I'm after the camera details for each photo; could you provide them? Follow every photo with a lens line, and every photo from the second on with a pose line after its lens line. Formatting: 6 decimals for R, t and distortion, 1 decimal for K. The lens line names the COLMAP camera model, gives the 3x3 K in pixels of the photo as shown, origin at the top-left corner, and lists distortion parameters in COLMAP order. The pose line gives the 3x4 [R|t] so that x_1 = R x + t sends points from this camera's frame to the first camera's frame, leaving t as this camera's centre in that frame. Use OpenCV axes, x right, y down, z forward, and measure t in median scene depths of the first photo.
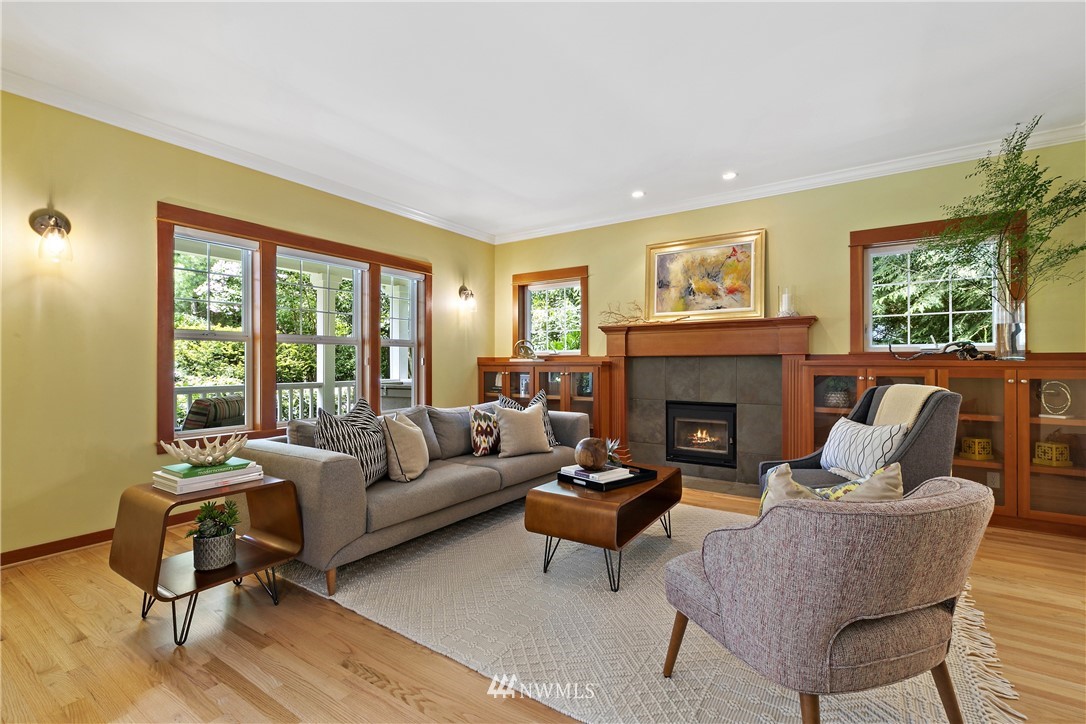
lens RADIAL K [[481.3, 0, 544.3], [0, 481.3, 362.7], [0, 0, 1]] dist [0.002585, 0.000492]
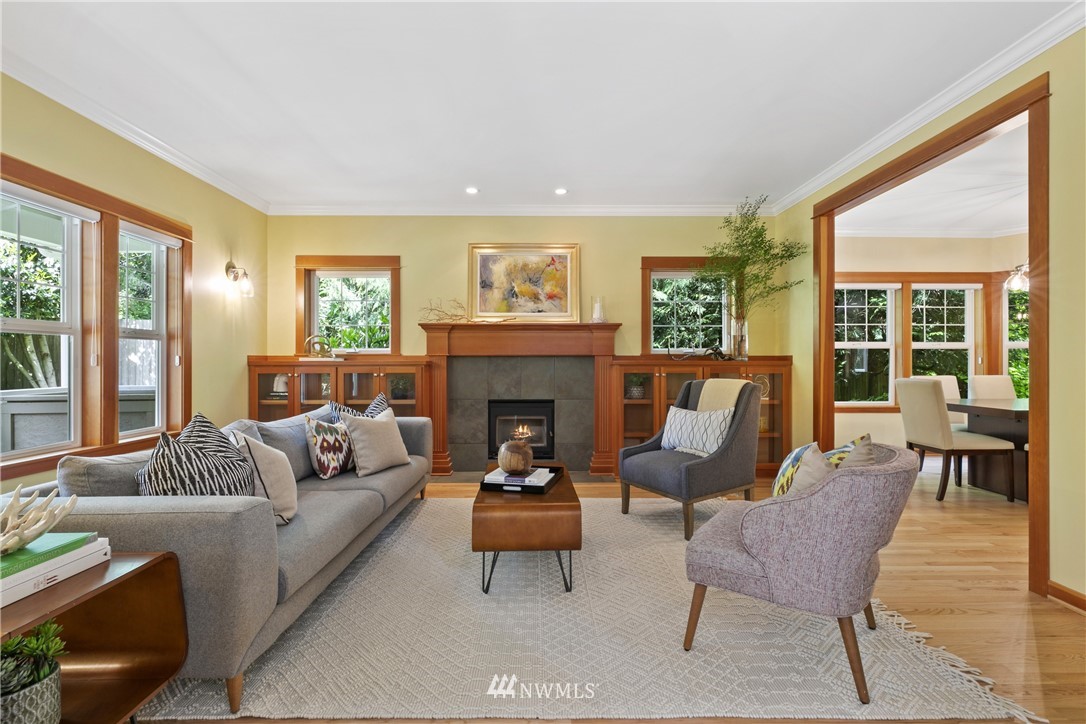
lens RADIAL K [[481.3, 0, 546.0], [0, 481.3, 363.6], [0, 0, 1]] dist [0.002585, 0.000492]
pose [[0.825579, -0.001046, 0.564286, -0.240969], [-0.000200, 0.999998, 0.002145, 0.000299], [-0.564287, -0.001884, 0.825576, 0.108199]]
